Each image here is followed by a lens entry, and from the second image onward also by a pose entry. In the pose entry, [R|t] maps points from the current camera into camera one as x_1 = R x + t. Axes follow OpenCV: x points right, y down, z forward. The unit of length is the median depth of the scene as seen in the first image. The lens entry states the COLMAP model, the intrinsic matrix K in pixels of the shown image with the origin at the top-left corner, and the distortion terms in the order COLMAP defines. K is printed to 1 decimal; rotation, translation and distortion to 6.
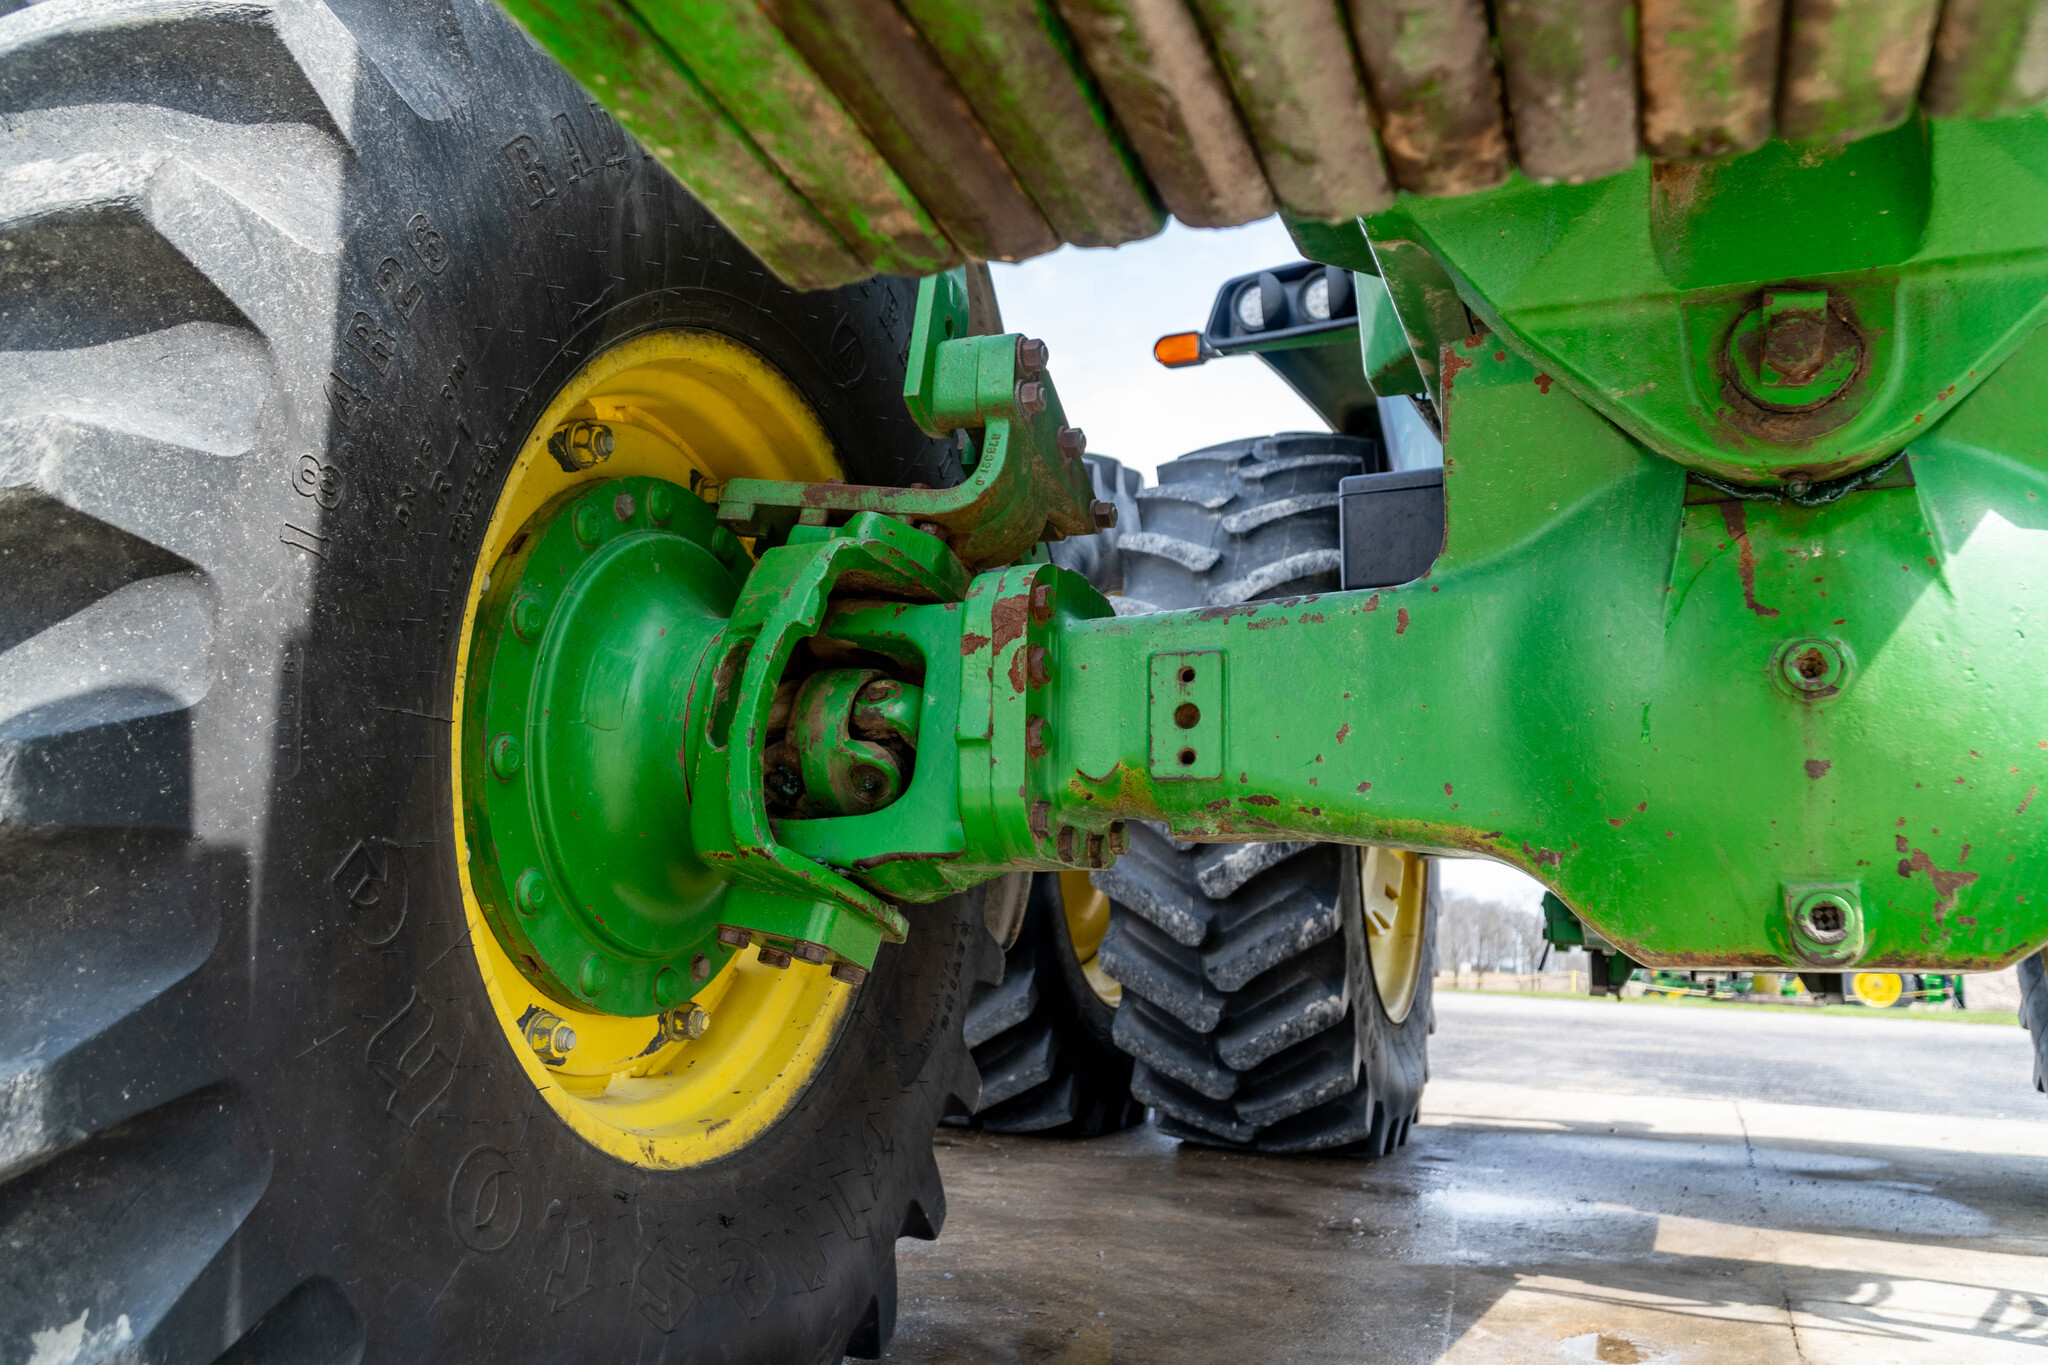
lens RADIAL K [[1631.6, 0, 1016.2], [0, 1631.6, 676.2], [0, 0, 1]] dist [-0.000301, 0.008809]
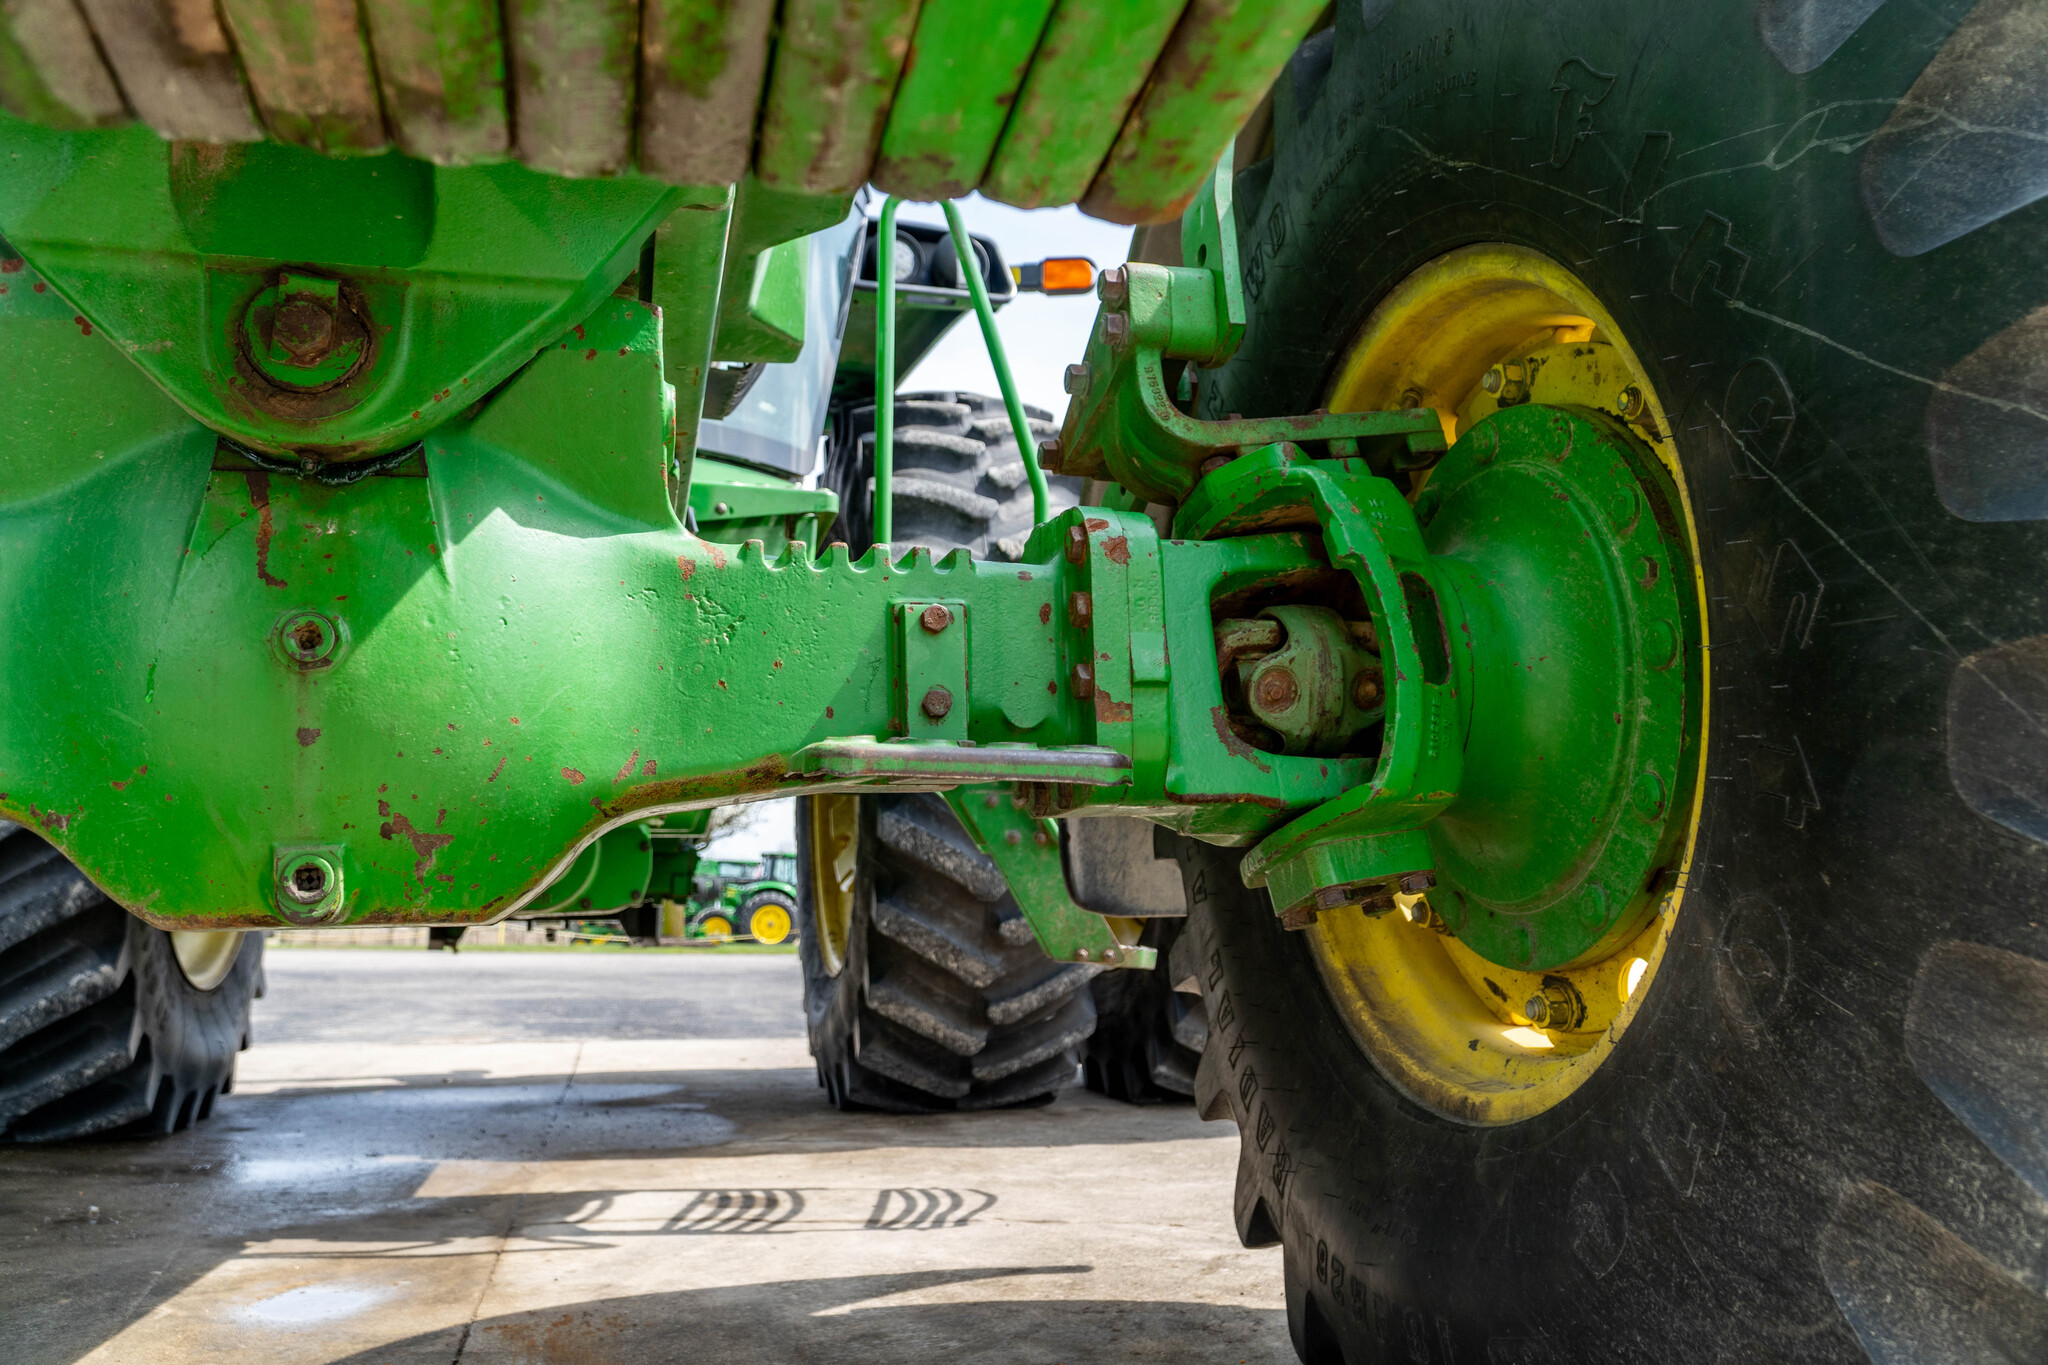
lens RADIAL K [[1631.6, 0, 1016.2], [0, 1631.6, 676.2], [0, 0, 1]] dist [-0.000301, 0.008809]
pose [[0.814527, 0.048385, 0.578105, 0.234550], [-0.064749, 0.997872, 0.007712, -0.017790], [-0.576501, -0.043713, 0.815926, -0.103007]]
